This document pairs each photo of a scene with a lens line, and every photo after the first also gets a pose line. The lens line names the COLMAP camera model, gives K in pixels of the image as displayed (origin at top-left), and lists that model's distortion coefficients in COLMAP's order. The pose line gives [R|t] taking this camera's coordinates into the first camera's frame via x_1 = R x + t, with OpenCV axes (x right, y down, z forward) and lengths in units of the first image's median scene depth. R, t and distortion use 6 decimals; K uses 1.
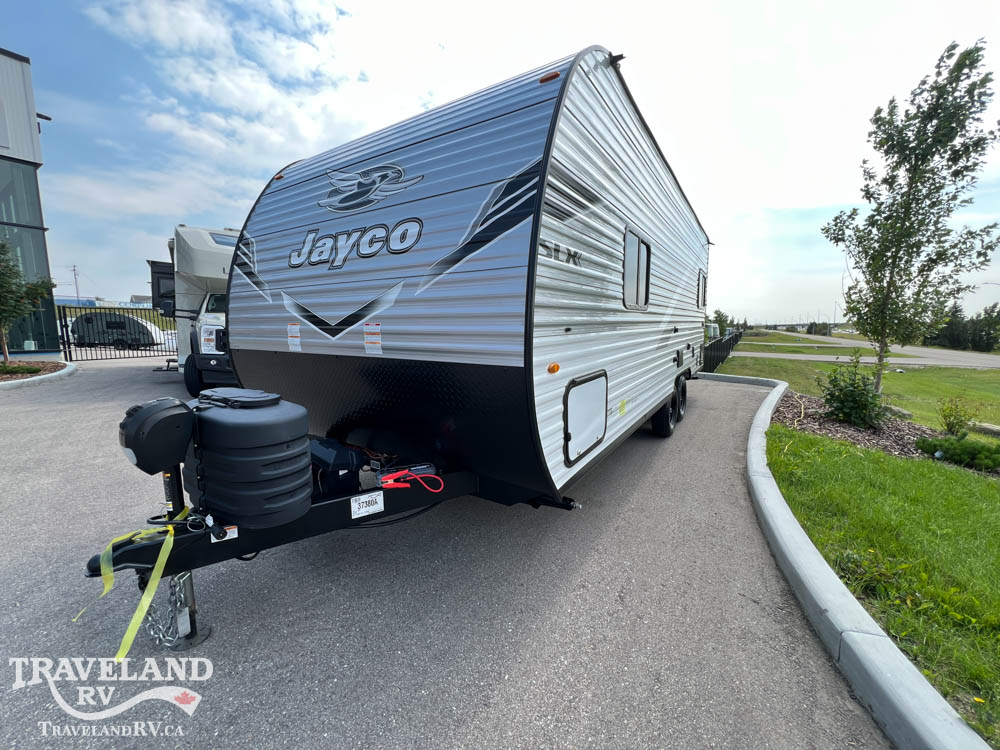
lens RADIAL K [[398.7, 0, 505.3], [0, 398.7, 379.9], [0, 0, 1]] dist [-0.000336, 0.000230]
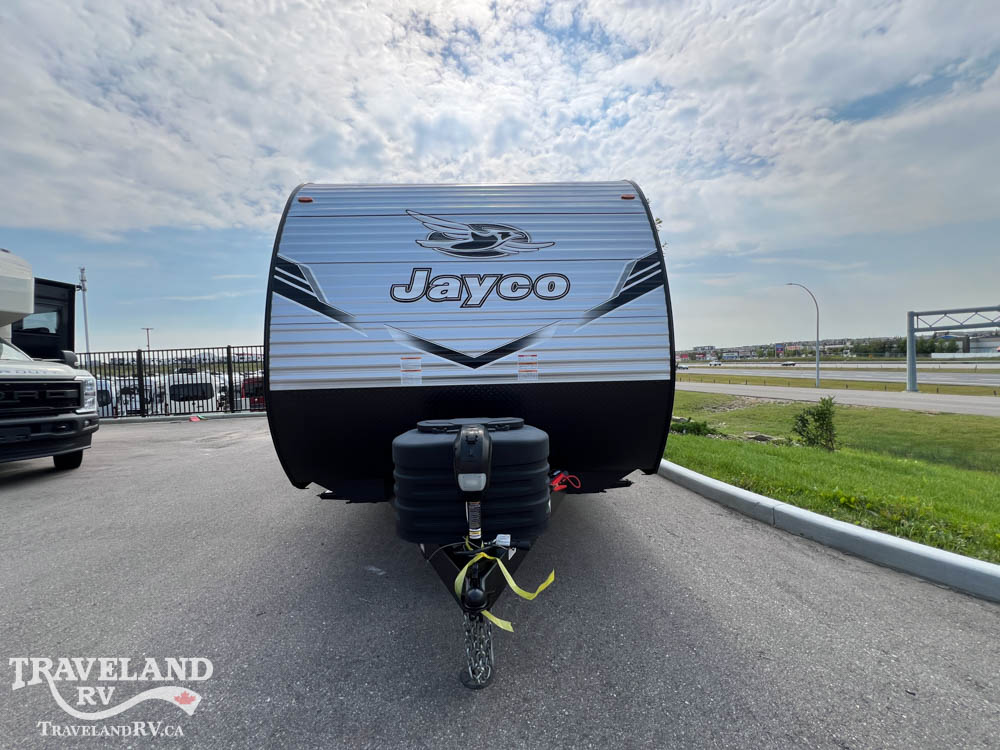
lens RADIAL K [[398.7, 0, 498.4], [0, 398.7, 381.1], [0, 0, 1]] dist [-0.000336, 0.000230]
pose [[0.814910, -0.045407, 0.577806, -1.102617], [0.102724, 0.992459, -0.066885, 0.006894], [-0.570411, 0.113859, 0.813429, 0.090230]]
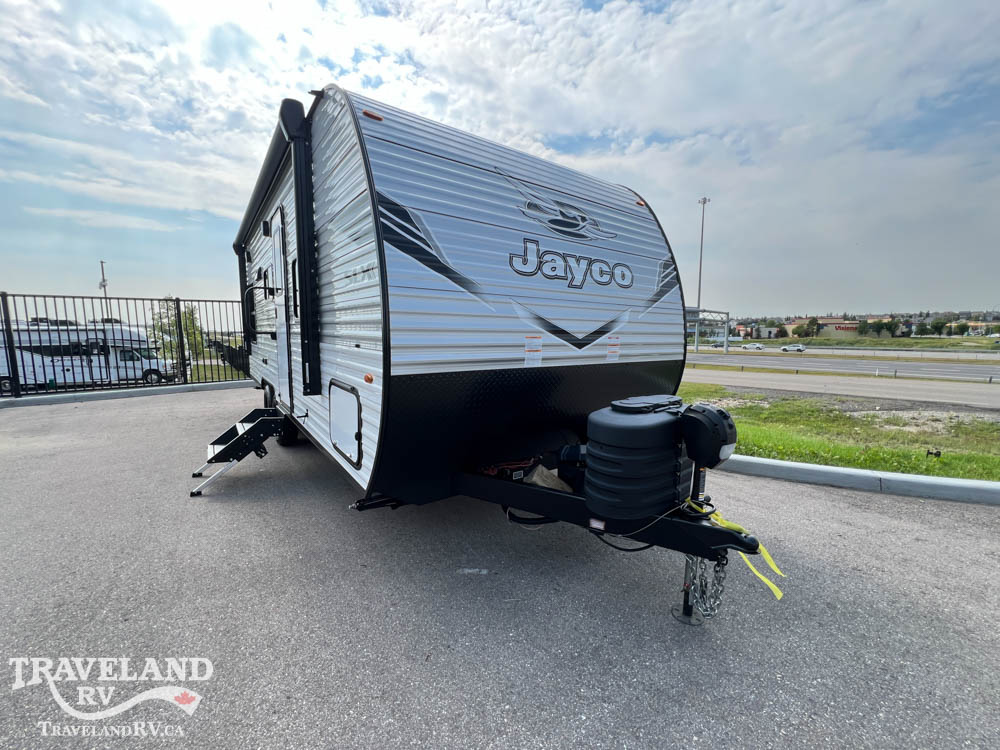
lens RADIAL K [[398.7, 0, 506.0], [0, 398.7, 379.0], [0, 0, 1]] dist [-0.000336, 0.000230]
pose [[0.355274, -0.101470, 0.929239, -1.691972], [0.115355, 0.991251, 0.064138, -0.131227], [-0.927617, 0.084406, 0.363871, 0.868188]]
